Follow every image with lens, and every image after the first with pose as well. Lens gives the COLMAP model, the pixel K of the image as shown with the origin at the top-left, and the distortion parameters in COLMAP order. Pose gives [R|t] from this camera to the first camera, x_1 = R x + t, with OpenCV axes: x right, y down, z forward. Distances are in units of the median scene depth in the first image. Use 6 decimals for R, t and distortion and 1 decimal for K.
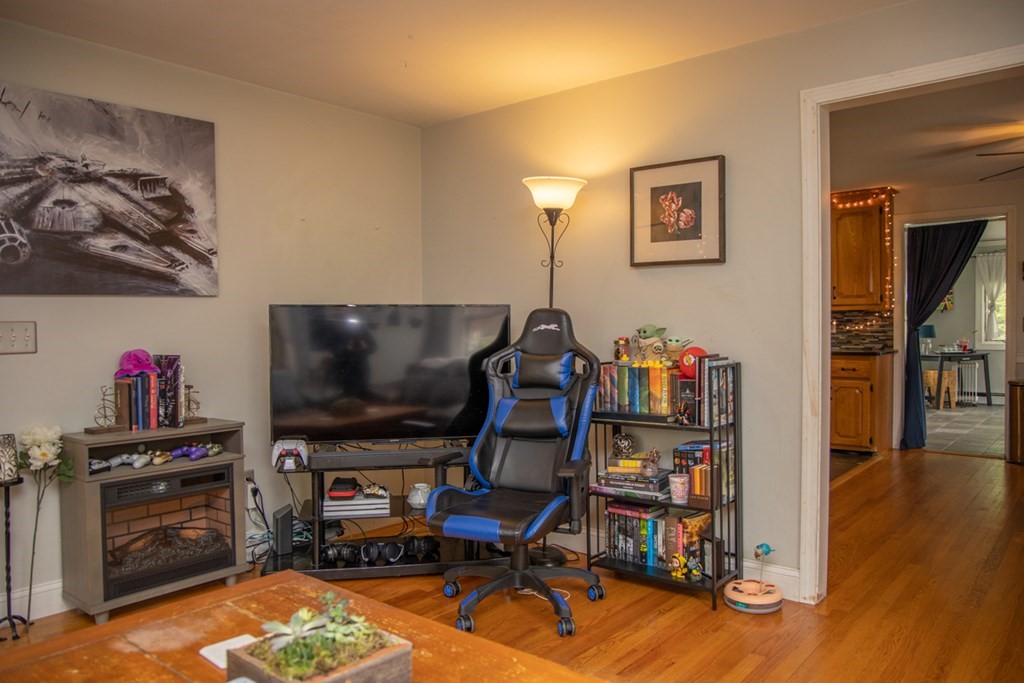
lens RADIAL K [[738.5, 0, 498.9], [0, 738.5, 348.1], [0, 0, 1]] dist [-0.098039, 0.066170]
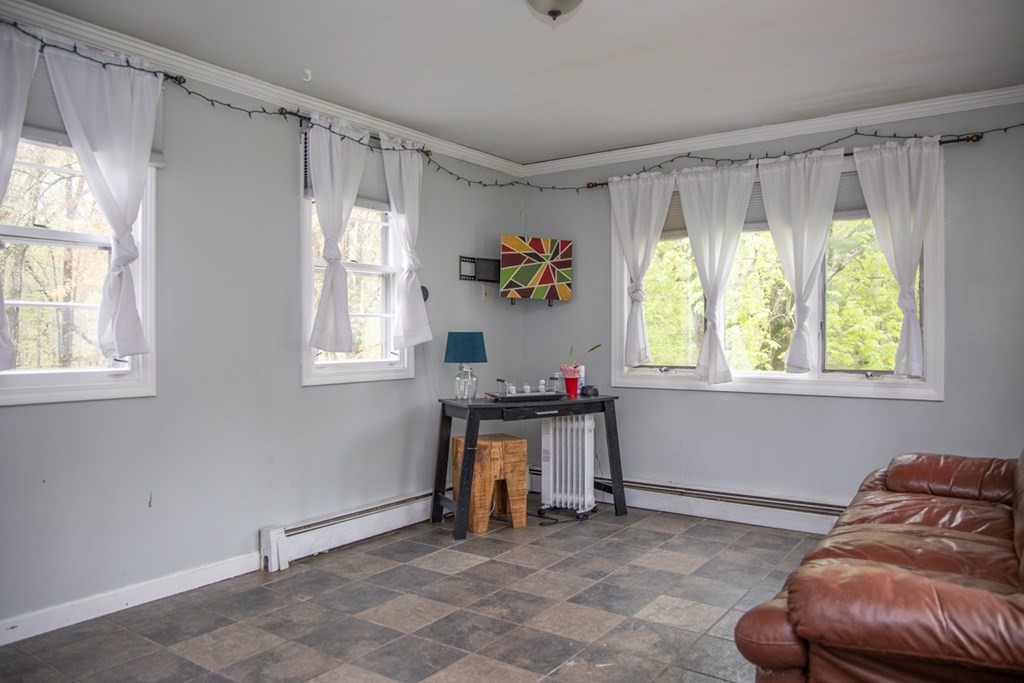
lens RADIAL K [[738.5, 0, 509.9], [0, 738.5, 339.5], [0, 0, 1]] dist [-0.098039, 0.066170]
pose [[0.997006, 0.005797, 0.077102, 0.730673], [-0.004702, 0.999886, -0.014380, -0.026860], [-0.077176, 0.013974, 0.996920, 0.692027]]
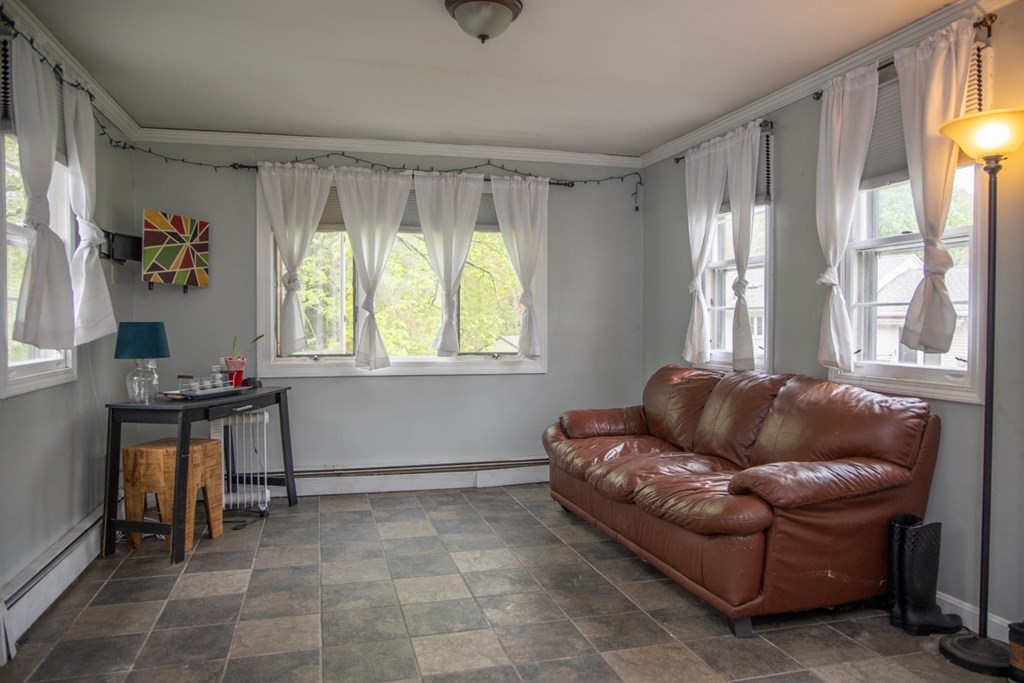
lens RADIAL K [[738.5, 0, 533.5], [0, 738.5, 345.6], [0, 0, 1]] dist [-0.098039, 0.066170]
pose [[0.546592, -0.019689, 0.837168, 0.492715], [0.011112, 0.999806, 0.016259, -0.030101], [-0.837325, 0.000416, 0.546705, 0.789206]]
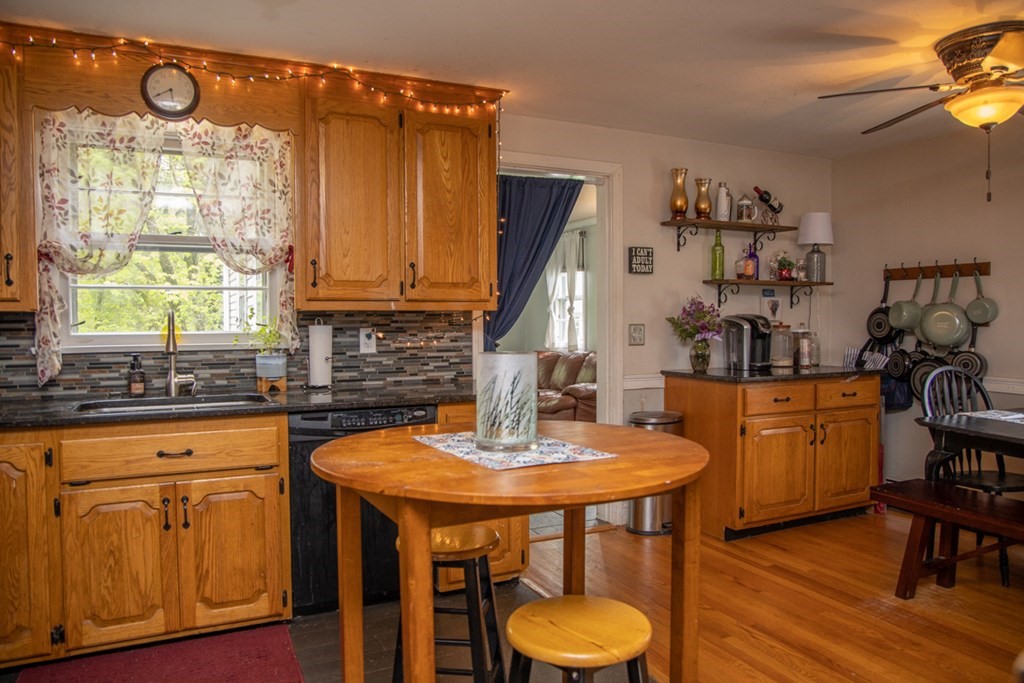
lens RADIAL K [[738.5, 0, 519.1], [0, 738.5, 340.4], [0, 0, 1]] dist [-0.098039, 0.066170]
pose [[0.407640, -0.015097, 0.913018, 0.020573], [0.019758, 0.999775, 0.007710, -0.027515], [-0.912929, 0.014896, 0.407847, 0.592212]]
